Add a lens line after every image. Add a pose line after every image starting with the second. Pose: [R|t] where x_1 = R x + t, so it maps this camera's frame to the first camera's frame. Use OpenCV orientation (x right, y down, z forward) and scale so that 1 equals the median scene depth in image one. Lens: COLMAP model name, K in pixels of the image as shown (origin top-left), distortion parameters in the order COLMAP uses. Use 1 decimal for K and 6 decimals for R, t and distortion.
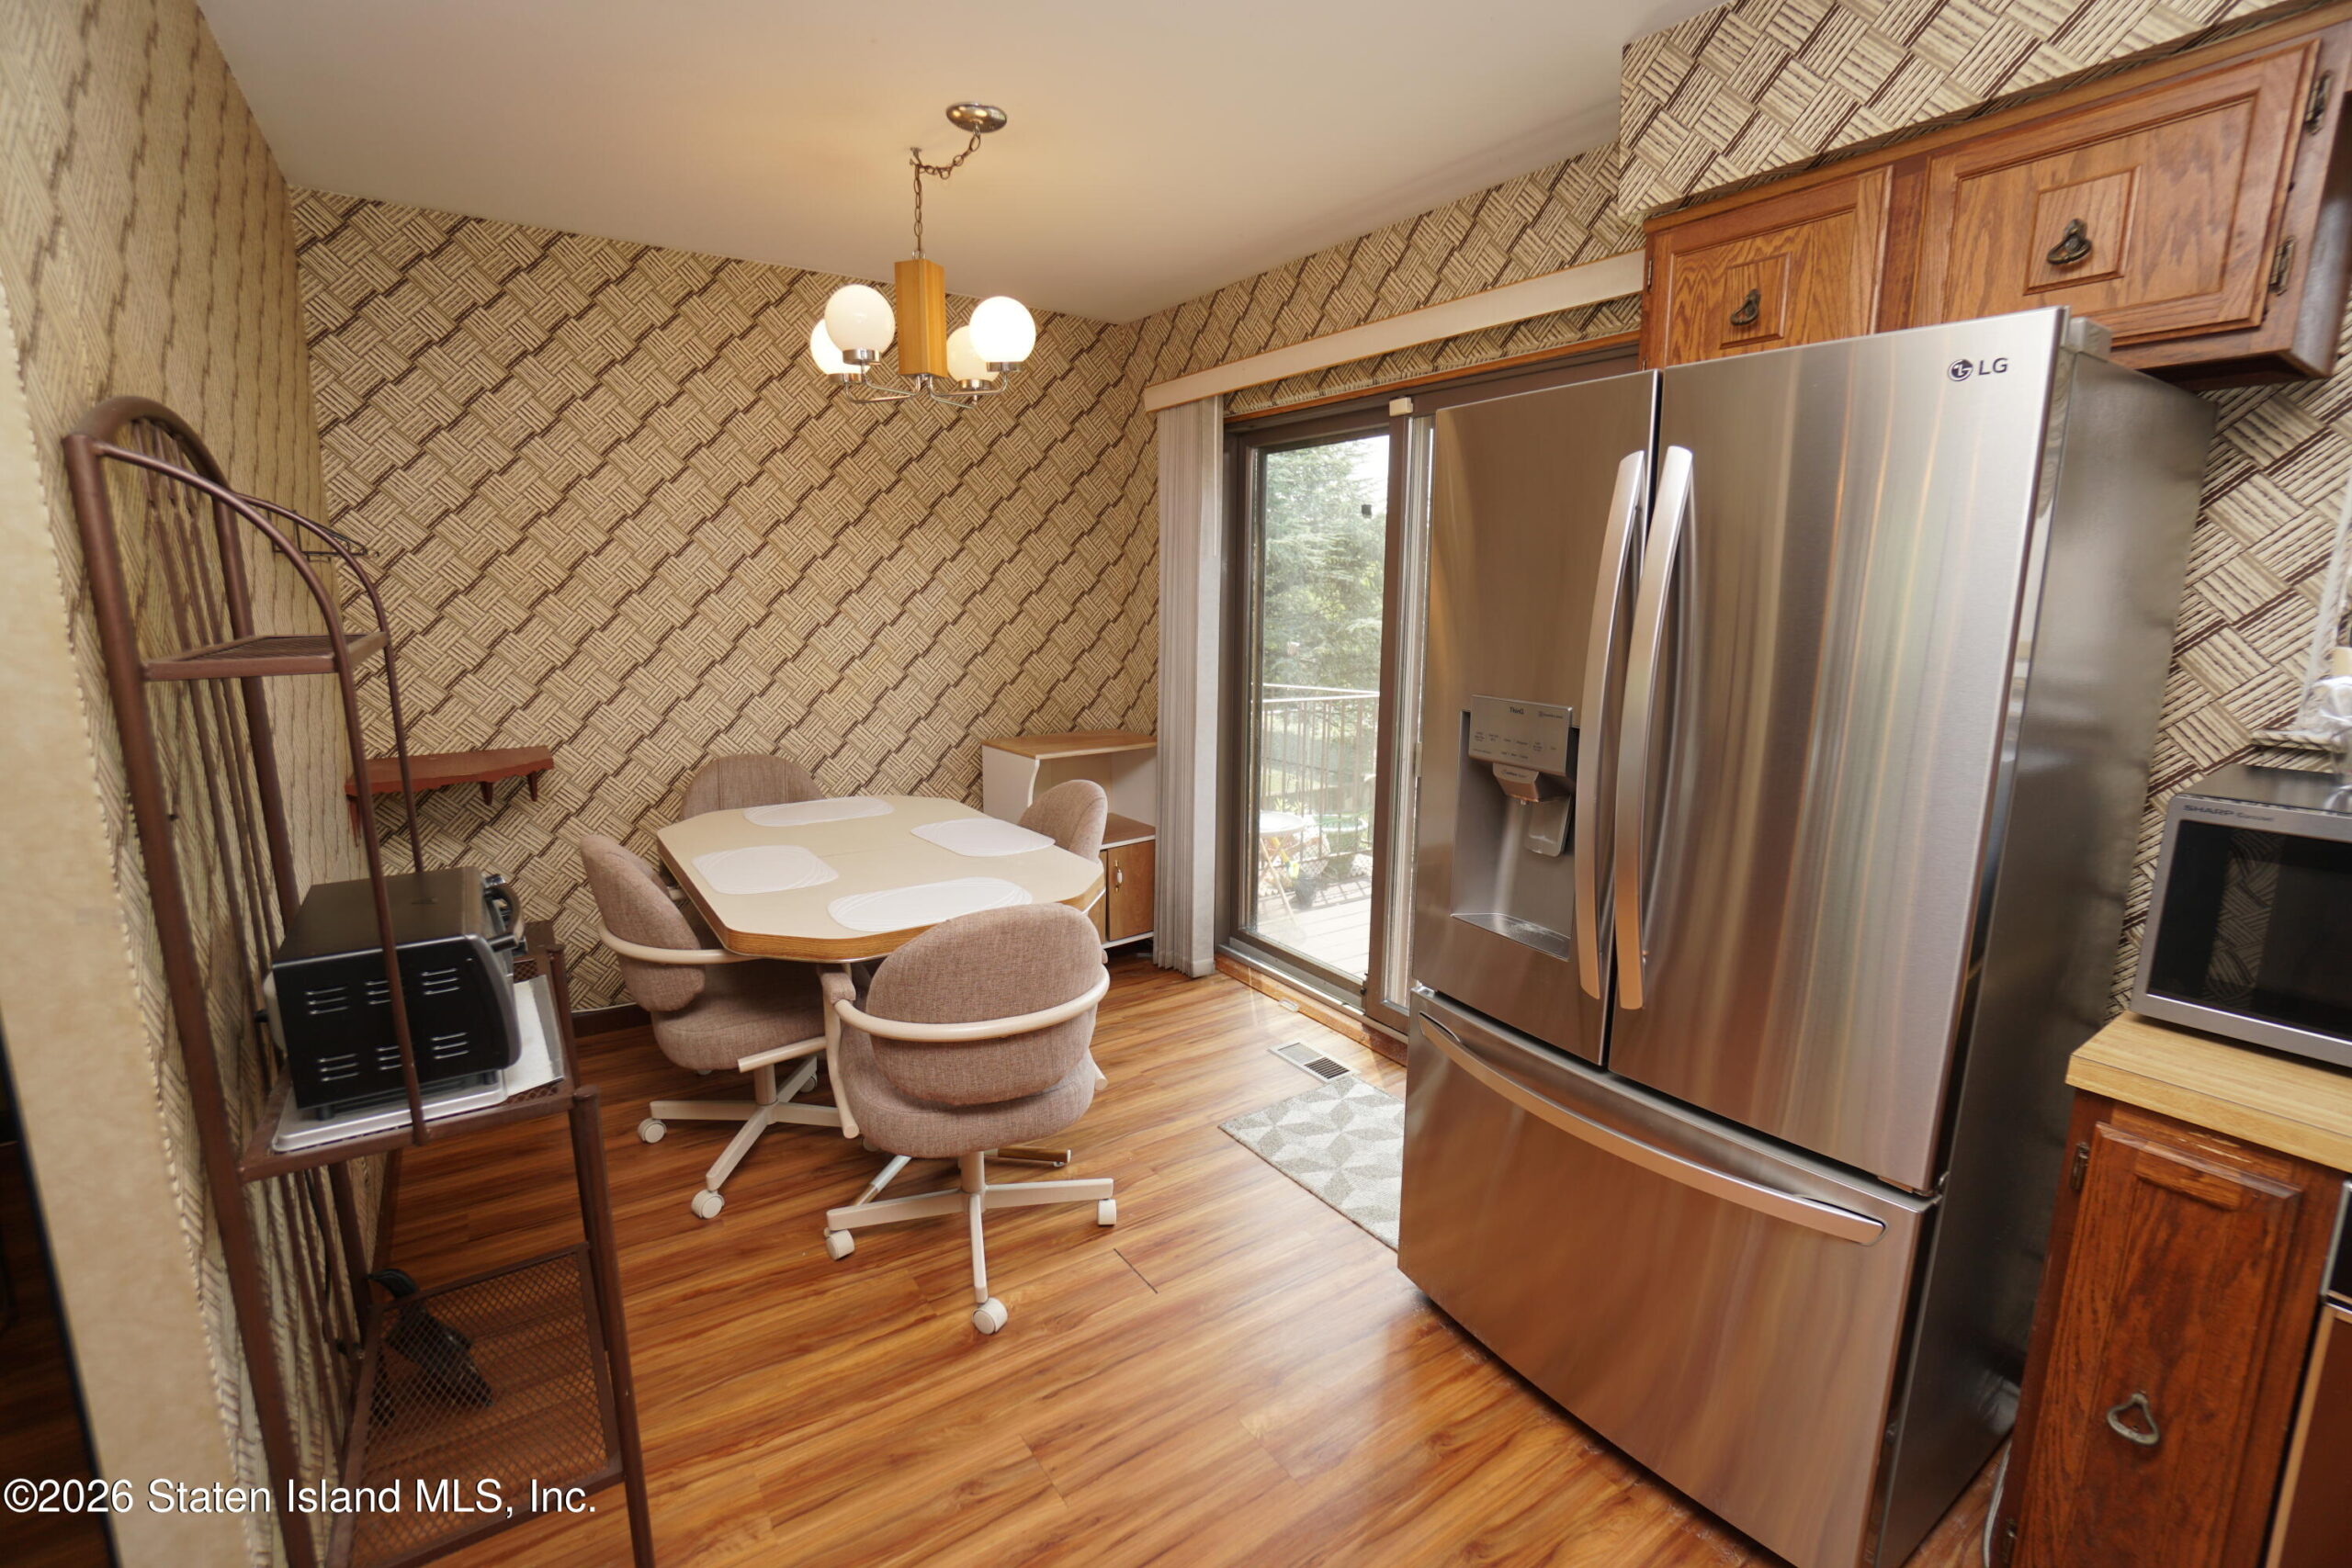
lens RADIAL K [[1030.5, 0, 1185.7], [0, 1030.5, 787.4], [0, 0, 1]] dist [-0.064738, 0.022189]
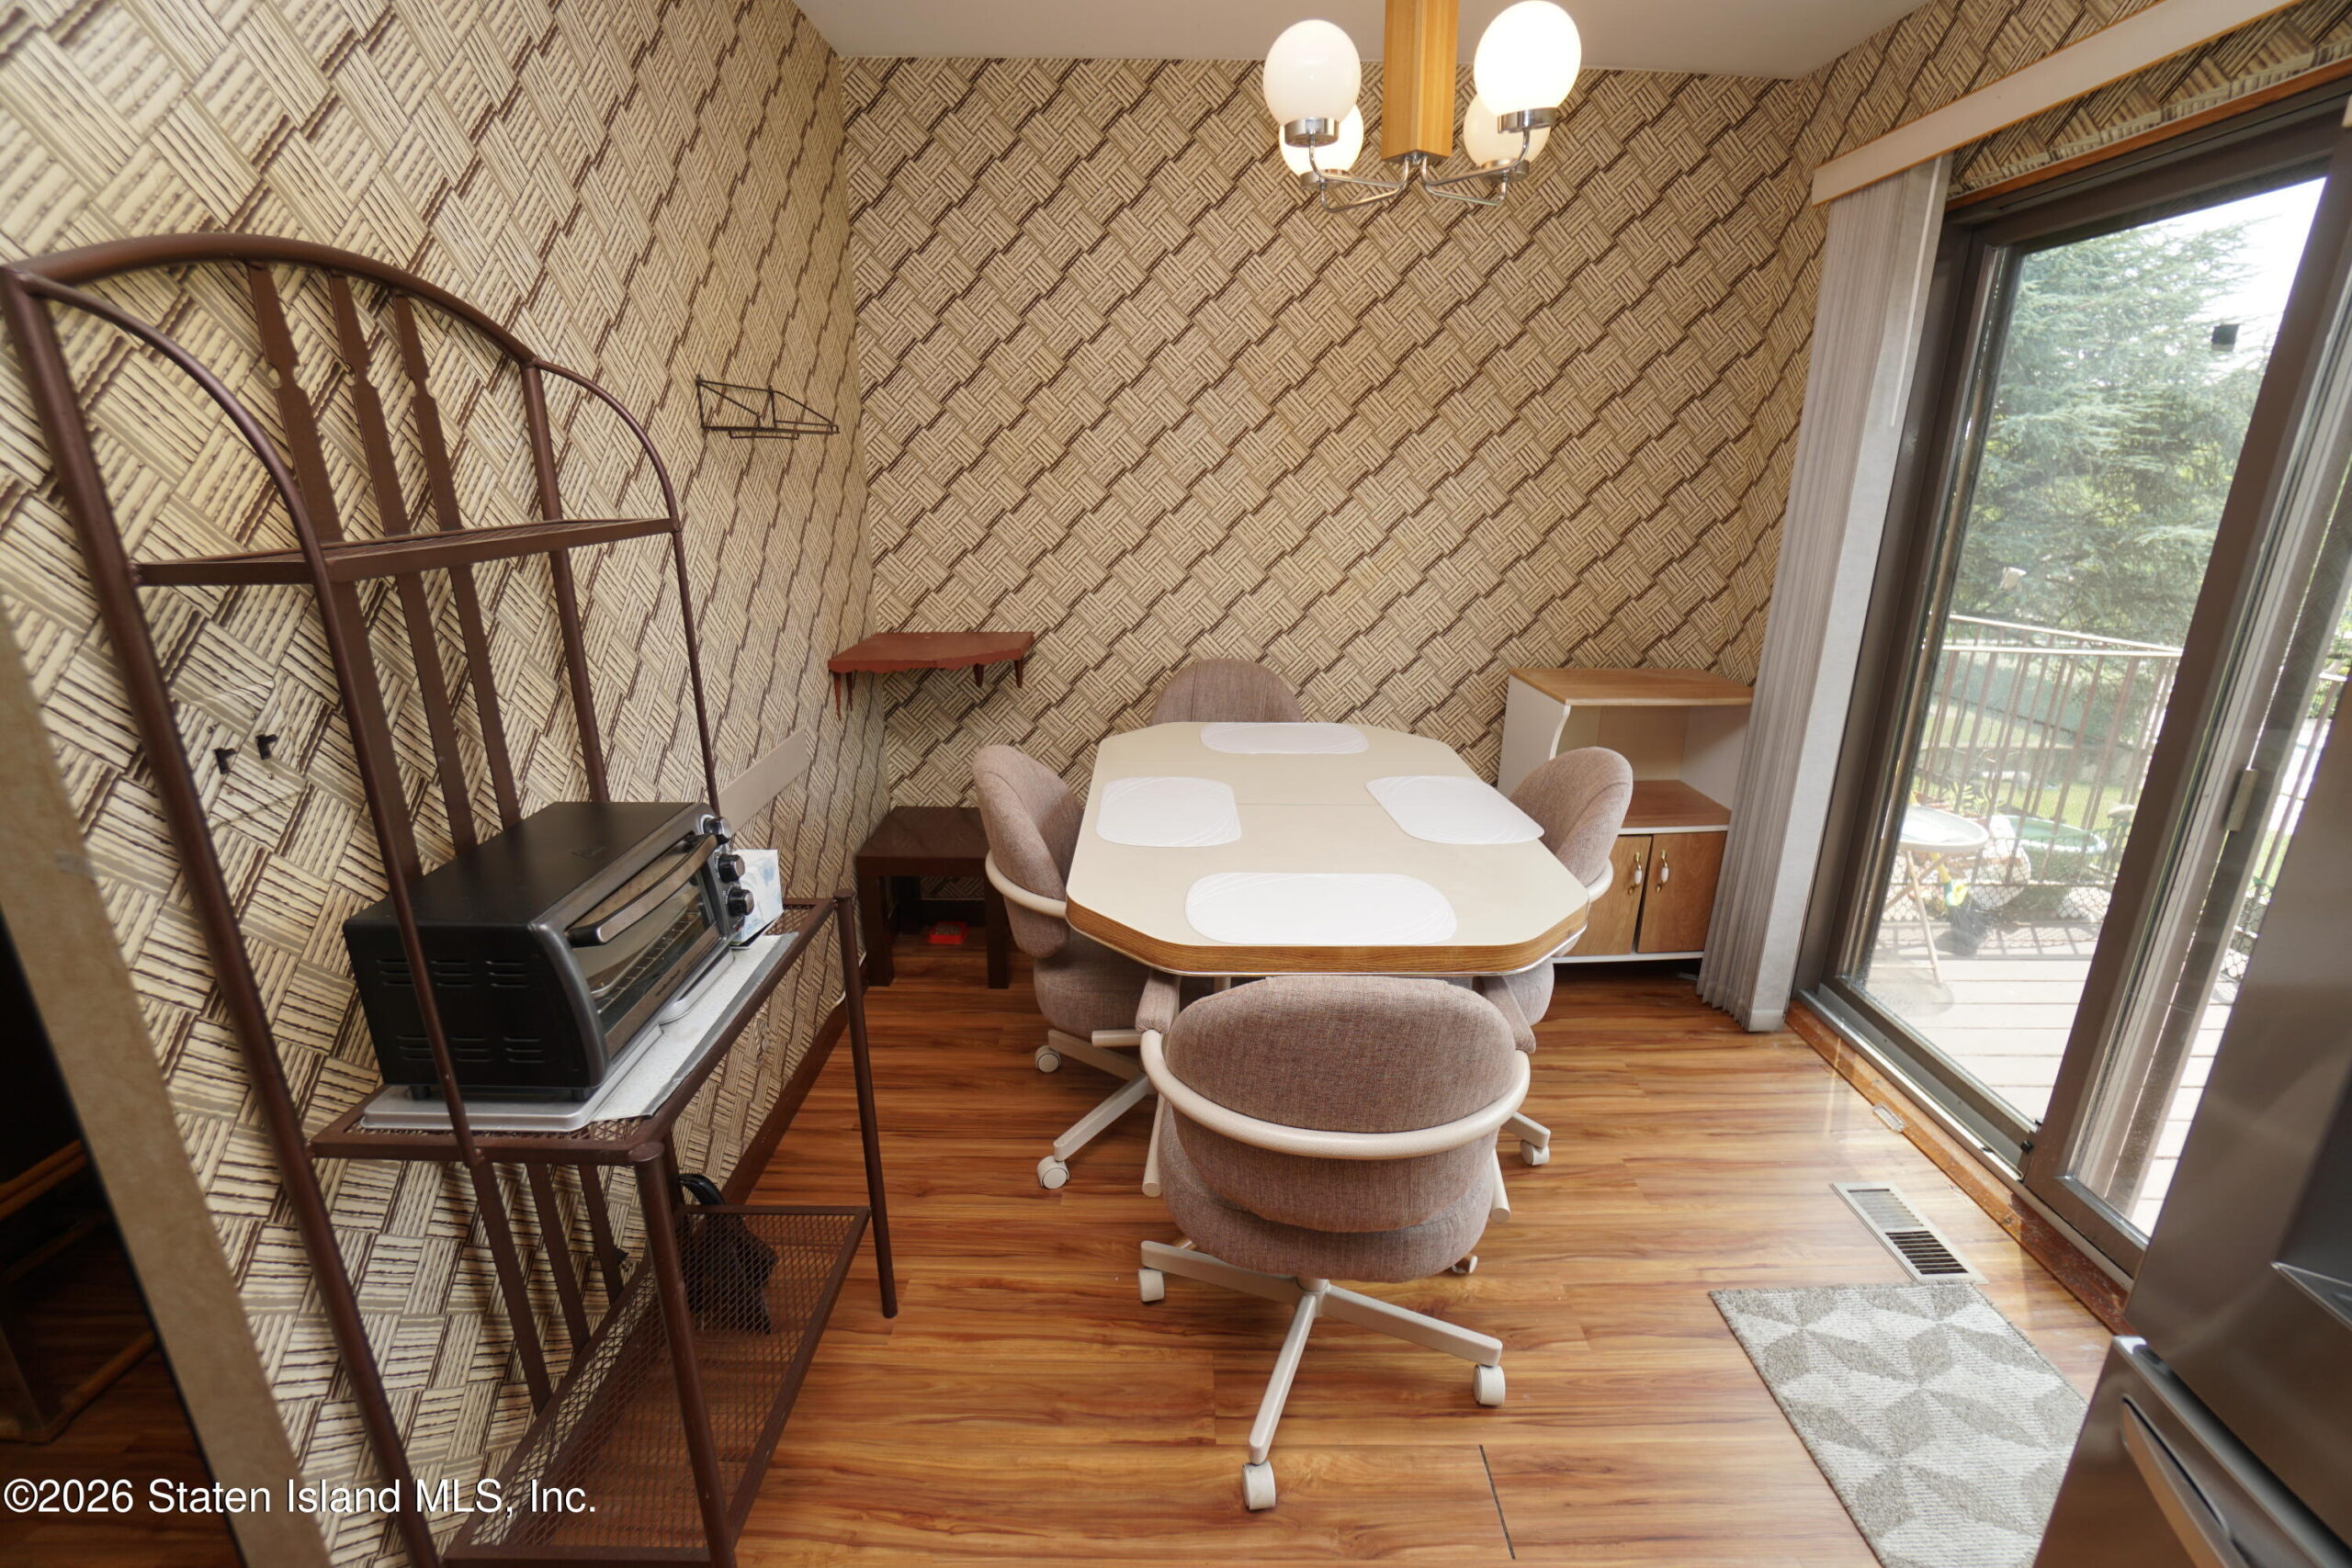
lens RADIAL K [[1030.5, 0, 1185.7], [0, 1030.5, 787.4], [0, 0, 1]] dist [-0.064738, 0.022189]
pose [[0.825968, 0.166614, -0.538532, 0.038547], [-0.107053, 0.984299, 0.140337, -0.044386], [0.553459, -0.058263, 0.830836, 0.229882]]
